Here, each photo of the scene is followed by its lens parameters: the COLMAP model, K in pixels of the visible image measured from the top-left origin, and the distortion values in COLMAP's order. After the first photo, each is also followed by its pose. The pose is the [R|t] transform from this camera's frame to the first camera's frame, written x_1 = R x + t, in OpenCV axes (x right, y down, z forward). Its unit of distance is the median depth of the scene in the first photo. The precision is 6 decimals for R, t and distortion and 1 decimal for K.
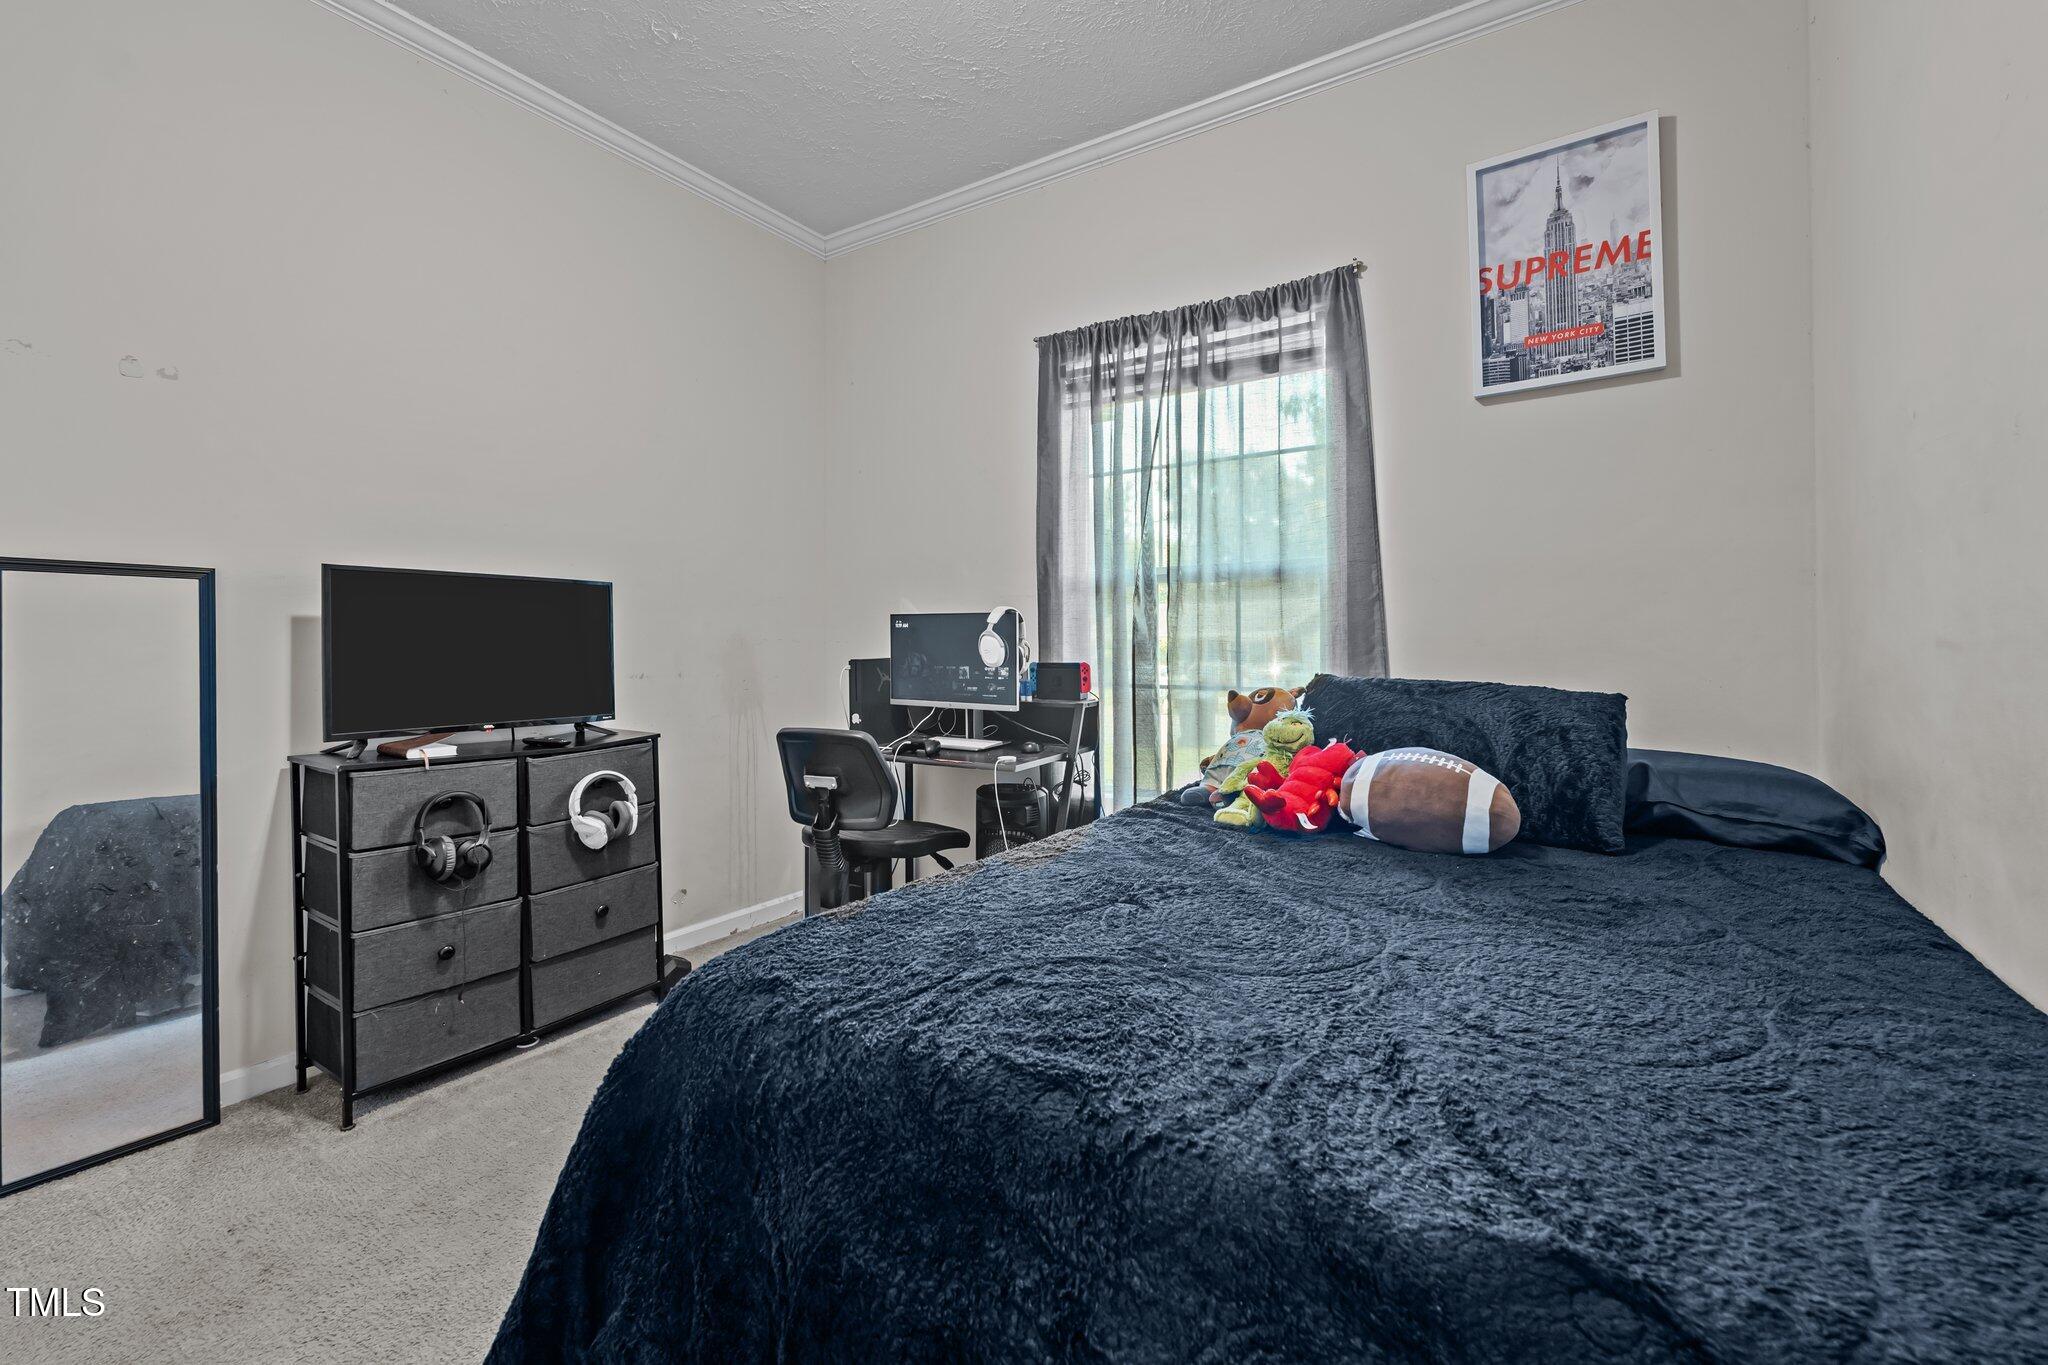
lens RADIAL K [[850.8, 0, 1013.9], [0, 850.8, 681.4], [0, 0, 1]] dist [0.000570, -0.000034]
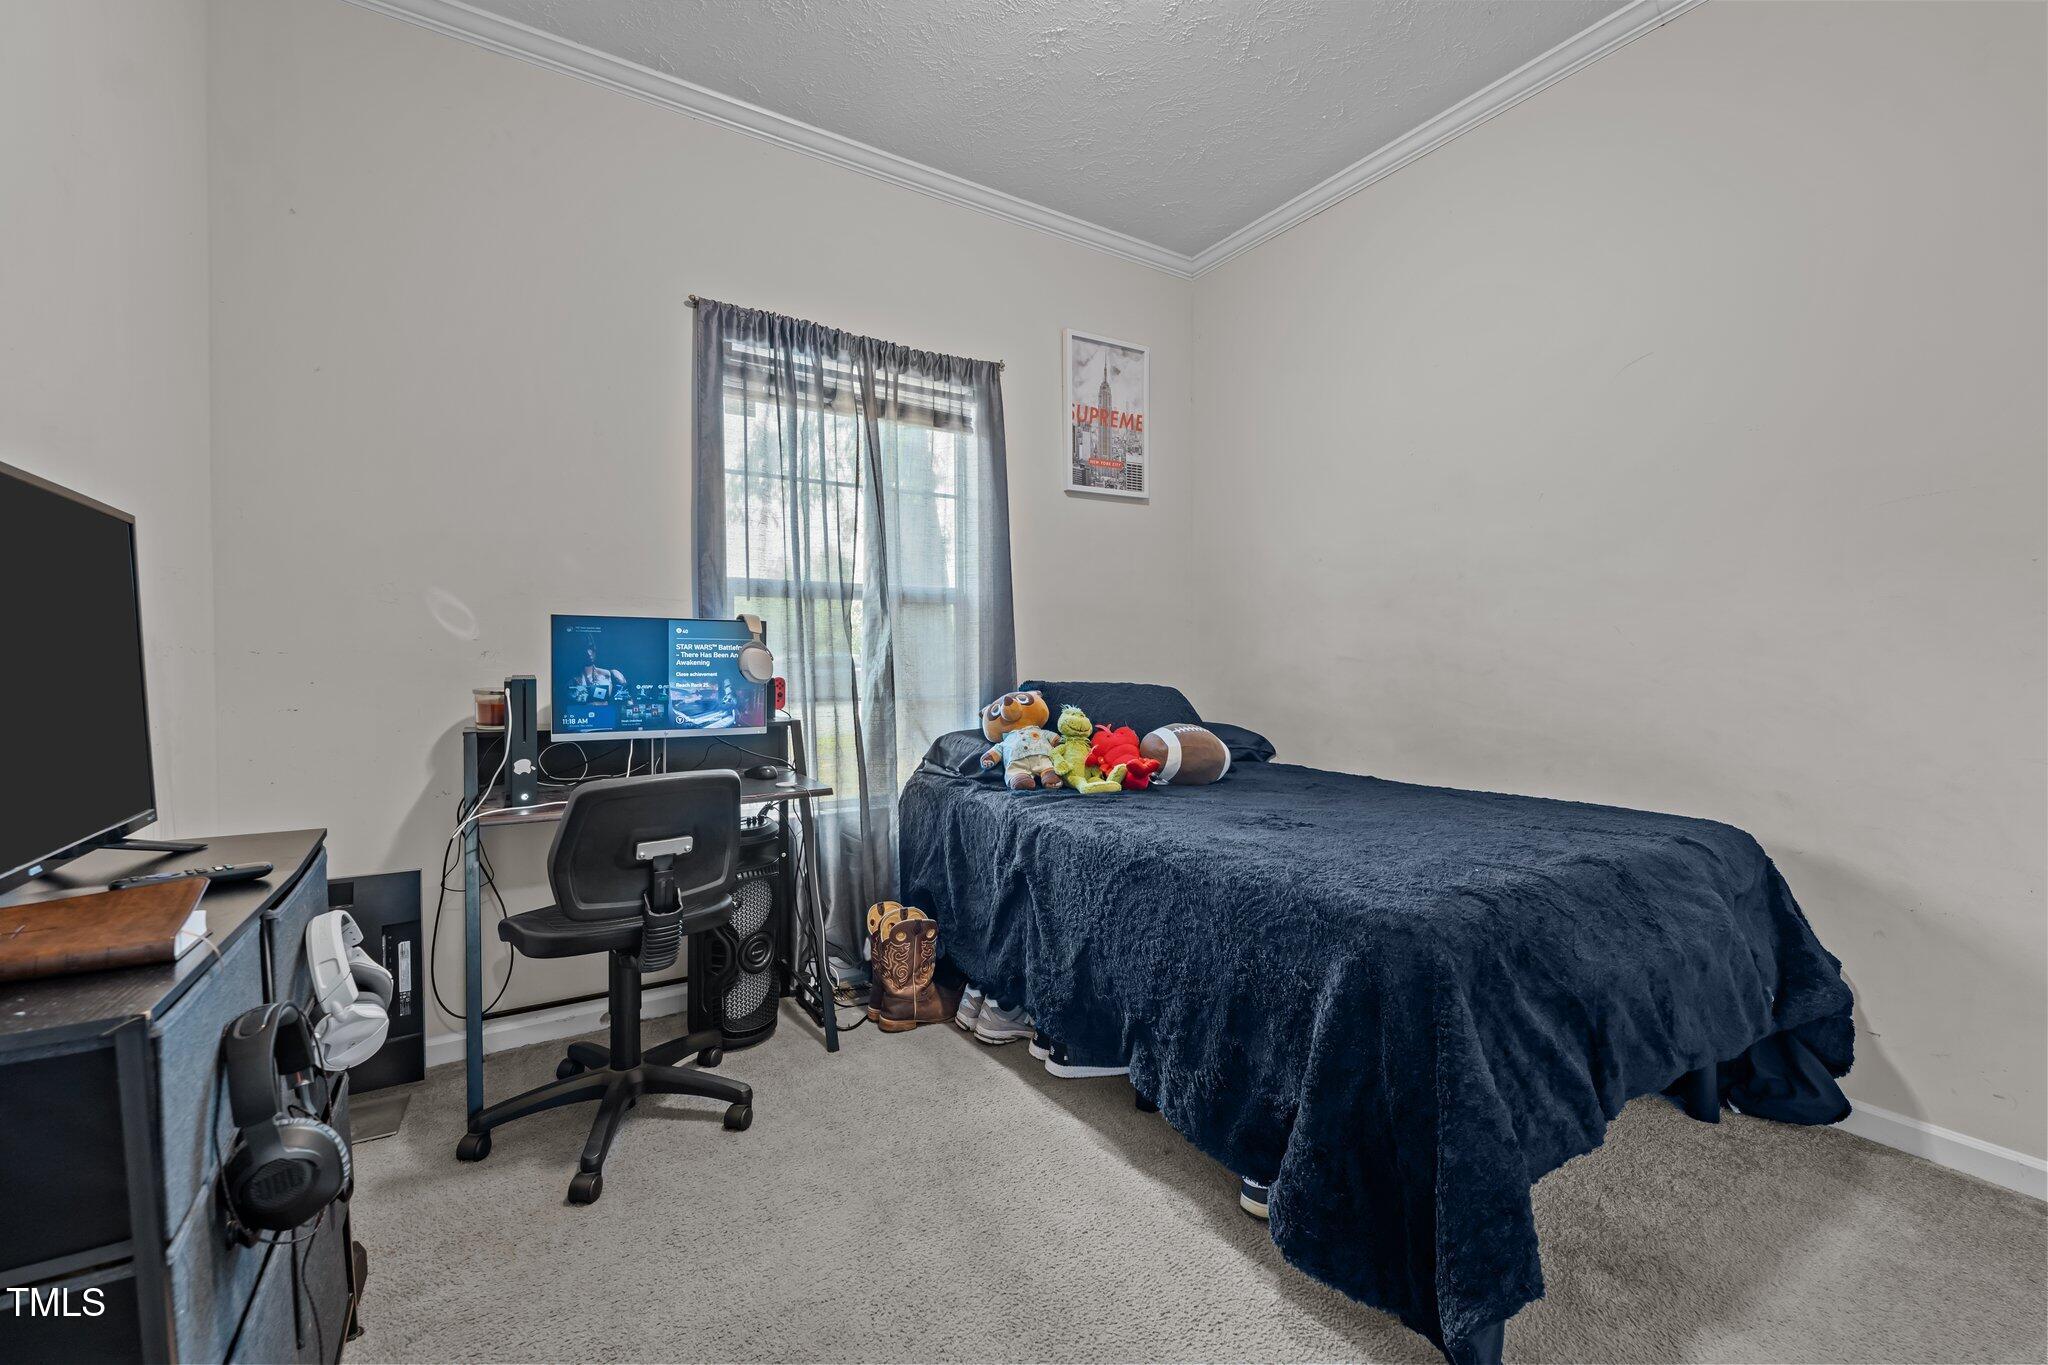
lens RADIAL K [[833.4, 0, 1022.6], [0, 833.4, 705.6], [0, 0, 1]] dist [0.000798, -0.000407]
pose [[0.427053, -0.044751, 0.903118, -0.714553], [0.034790, 0.998848, 0.033044, -0.013239], [-0.903557, 0.017308, 0.428118, 0.417852]]
